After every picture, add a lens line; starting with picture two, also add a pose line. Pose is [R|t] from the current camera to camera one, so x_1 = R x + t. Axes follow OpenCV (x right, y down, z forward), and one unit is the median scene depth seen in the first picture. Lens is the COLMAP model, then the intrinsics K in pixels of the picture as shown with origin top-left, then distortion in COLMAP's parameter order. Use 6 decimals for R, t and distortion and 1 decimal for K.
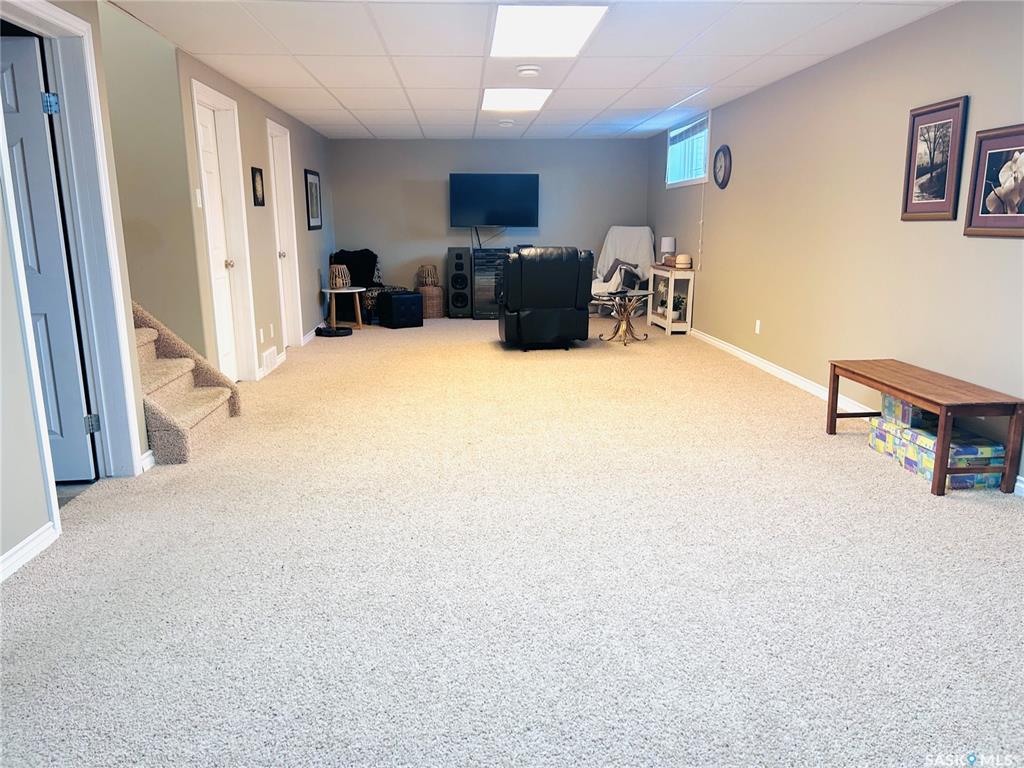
lens RADIAL K [[778.9, 0, 510.5], [0, 778.9, 384.5], [0, 0, 1]] dist [0.054399, -0.052505]
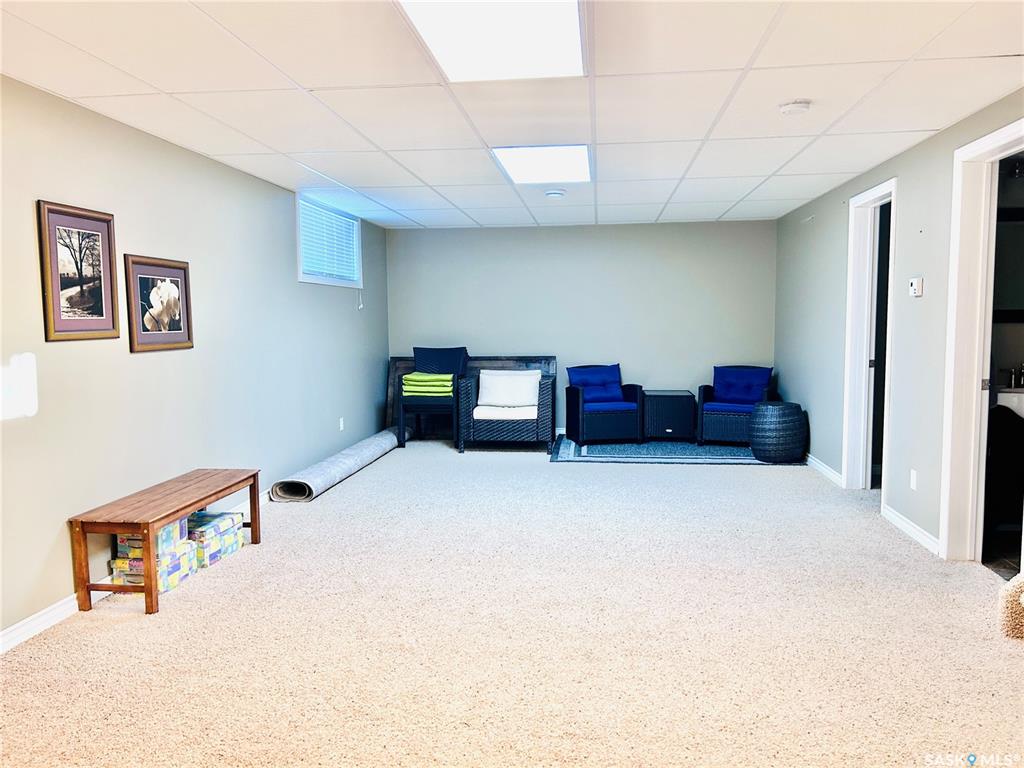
lens RADIAL K [[778.9, 0, 508.6], [0, 778.9, 389.1], [0, 0, 1]] dist [0.054399, -0.052505]
pose [[-0.984976, 0.005199, 0.172611, -0.073660], [0.055878, 0.955367, 0.290088, -0.392555], [-0.163399, 0.295375, -0.941305, 1.804232]]
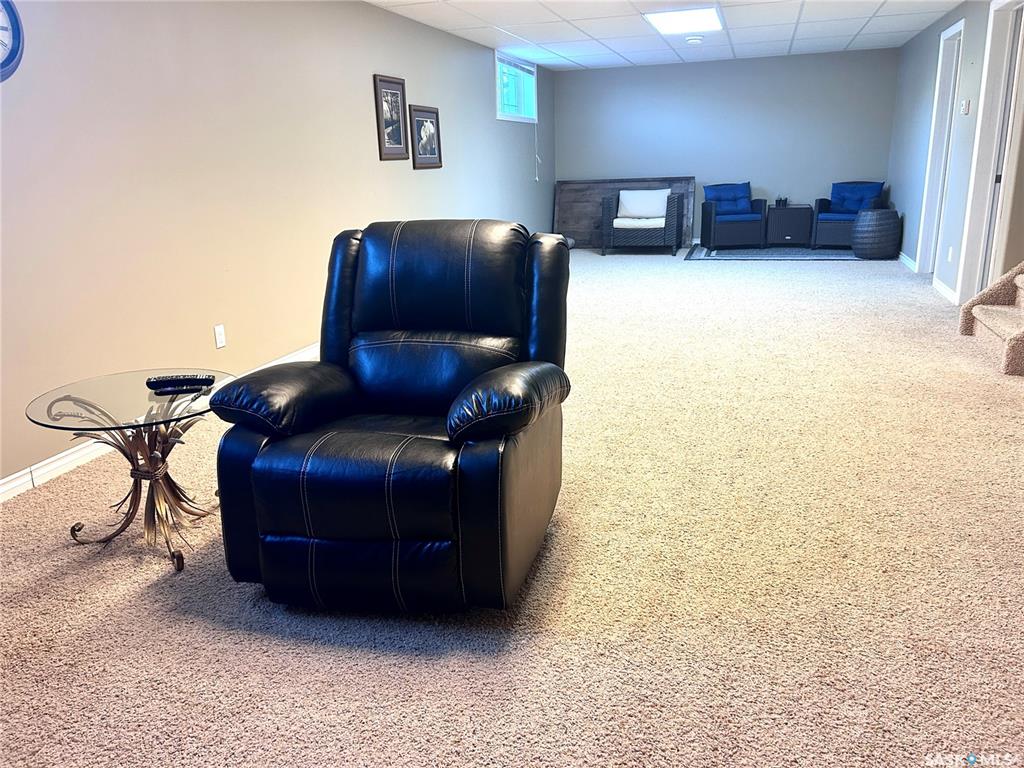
lens RADIAL K [[778.9, 0, 509.3], [0, 778.9, 375.1], [0, 0, 1]] dist [0.054399, -0.052505]
pose [[-0.936492, -0.054609, 0.346412, -0.188903], [0.112829, 0.888362, 0.445065, -0.487471], [-0.332044, 0.455885, -0.825782, 2.366844]]
